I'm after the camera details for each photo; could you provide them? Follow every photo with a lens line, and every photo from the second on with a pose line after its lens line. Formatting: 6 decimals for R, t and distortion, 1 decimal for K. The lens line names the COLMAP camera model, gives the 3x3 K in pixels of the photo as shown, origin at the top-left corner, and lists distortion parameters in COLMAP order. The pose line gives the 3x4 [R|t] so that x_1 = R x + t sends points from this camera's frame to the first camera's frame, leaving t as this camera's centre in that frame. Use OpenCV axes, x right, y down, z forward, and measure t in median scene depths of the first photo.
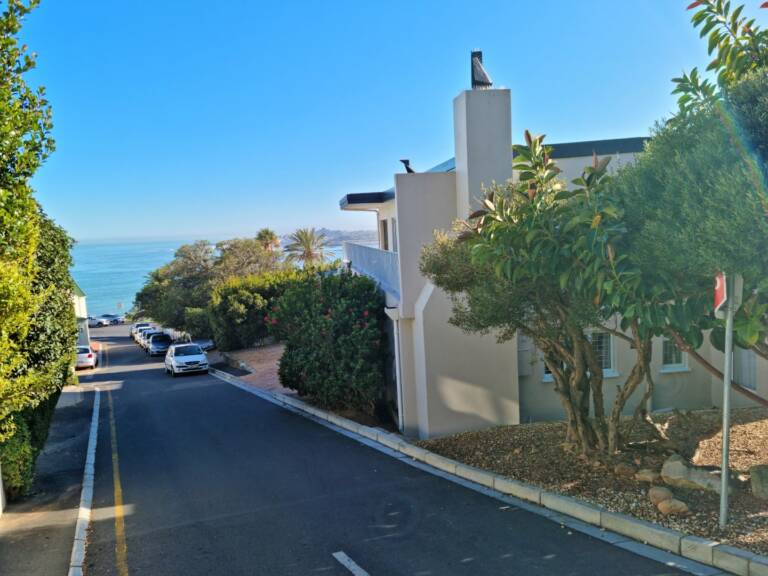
lens RADIAL K [[617.9, 0, 389.6], [0, 617.9, 287.0], [0, 0, 1]] dist [0.066124, -0.011338]
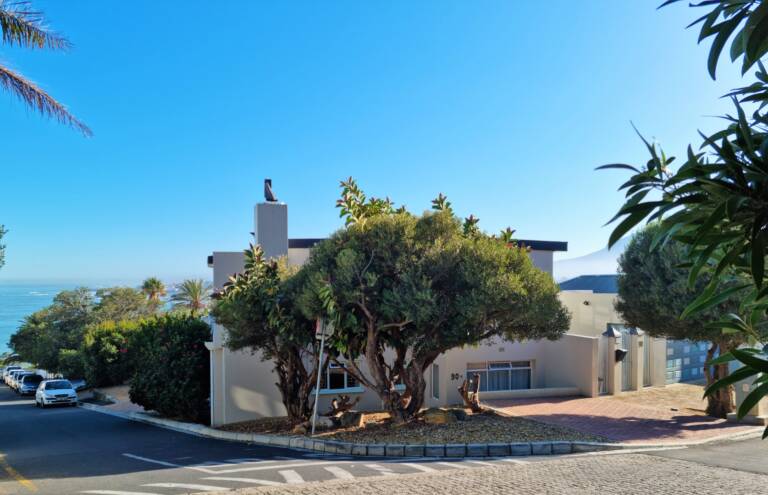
lens RADIAL K [[607.9, 0, 384.1], [0, 607.9, 292.5], [0, 0, 1]] dist [0.120328, -0.131676]
pose [[0.987348, 0.043251, 0.152553, 0.070647], [-0.030833, 0.996085, -0.082847, 0.009717], [-0.155539, 0.077096, 0.984817, -0.191298]]
